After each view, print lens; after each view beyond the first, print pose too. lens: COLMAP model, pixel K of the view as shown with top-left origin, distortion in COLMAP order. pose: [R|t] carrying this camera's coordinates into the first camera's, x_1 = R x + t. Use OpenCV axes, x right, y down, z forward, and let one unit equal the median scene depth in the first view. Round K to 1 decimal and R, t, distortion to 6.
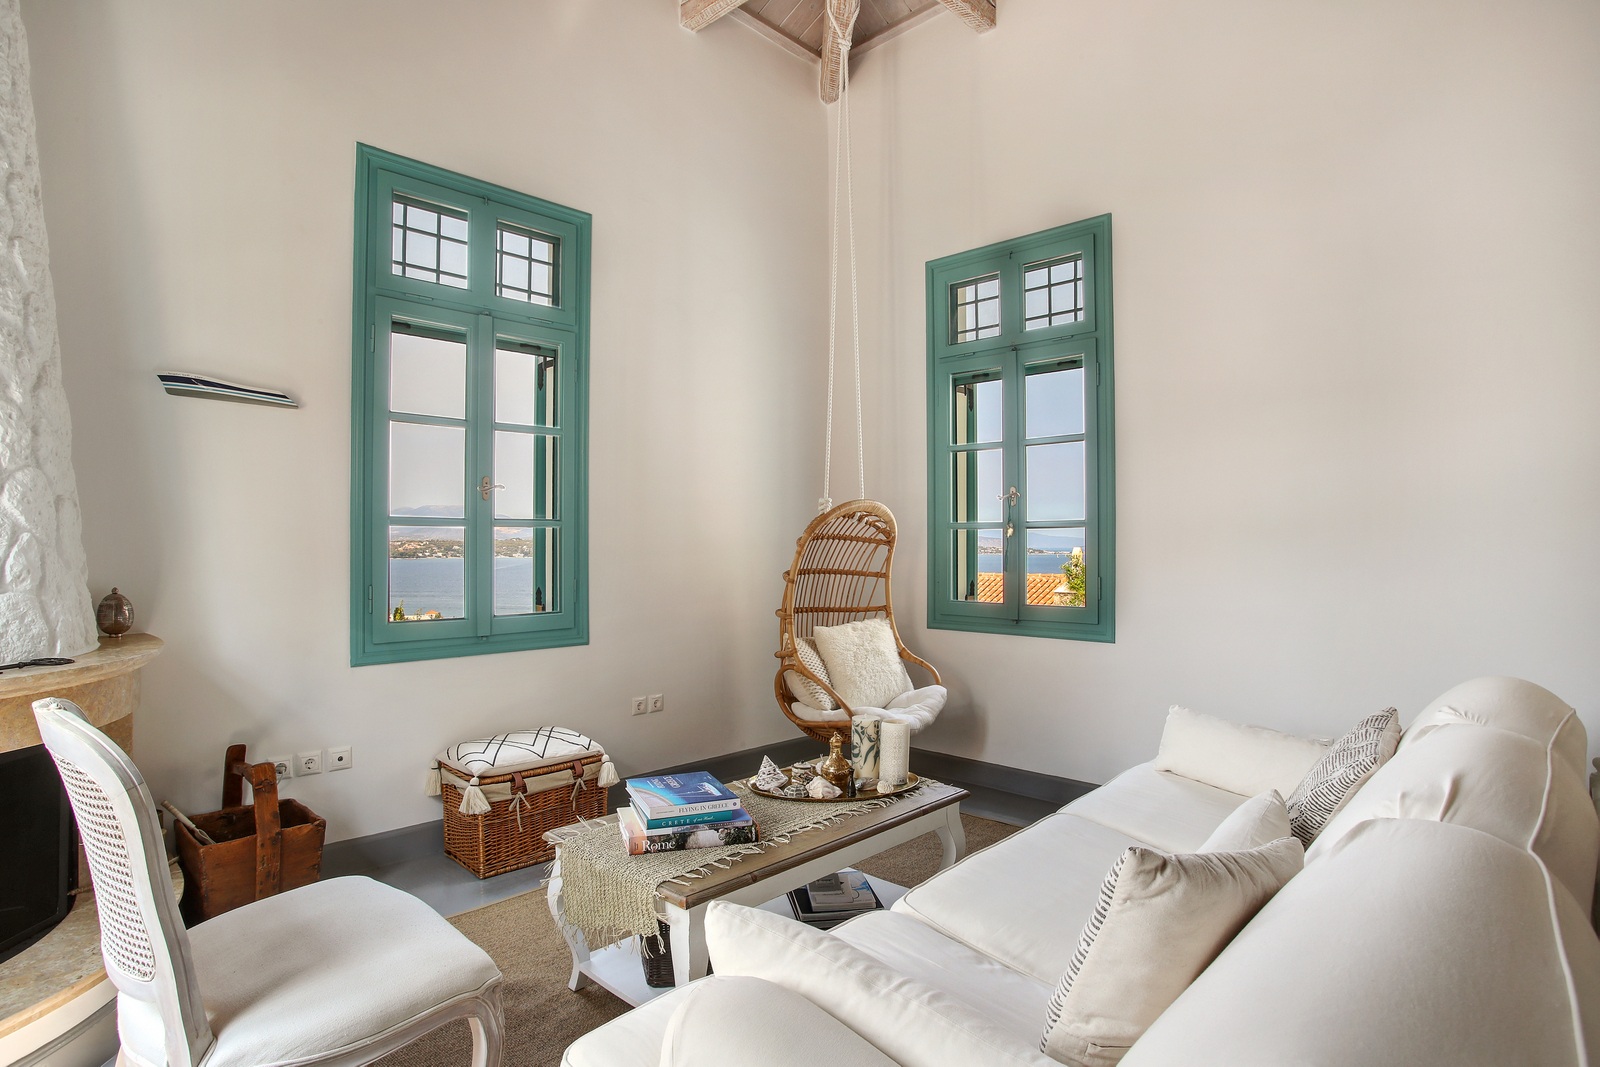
lens RADIAL K [[816.3, 0, 798.4], [0, 816.3, 548.1], [0, 0, 1]] dist [-0.049225, 0.024267]
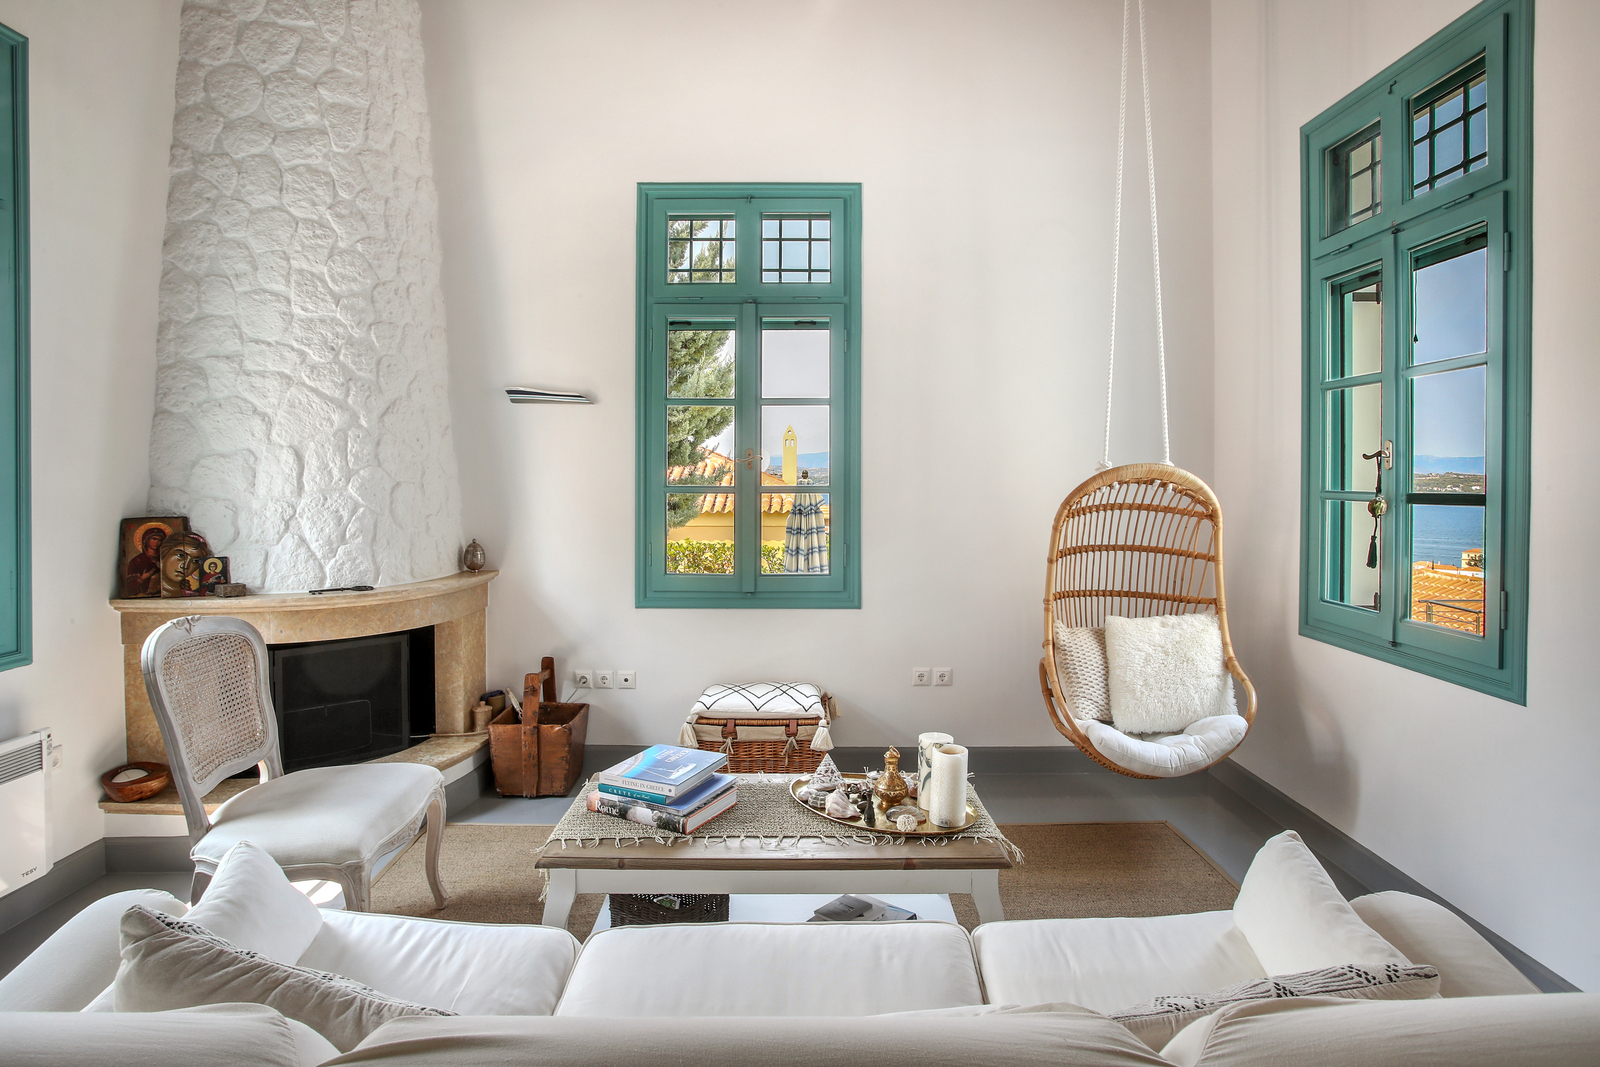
lens RADIAL K [[834.6, 0, 813.5], [0, 834.6, 496.0], [0, 0, 1]] dist [-0.052241, 0.000705]
pose [[0.719371, 0.018573, -0.694378, 0.498537], [-0.009481, 0.999812, 0.016920, -0.046515], [0.694562, -0.005589, 0.719411, 0.253312]]
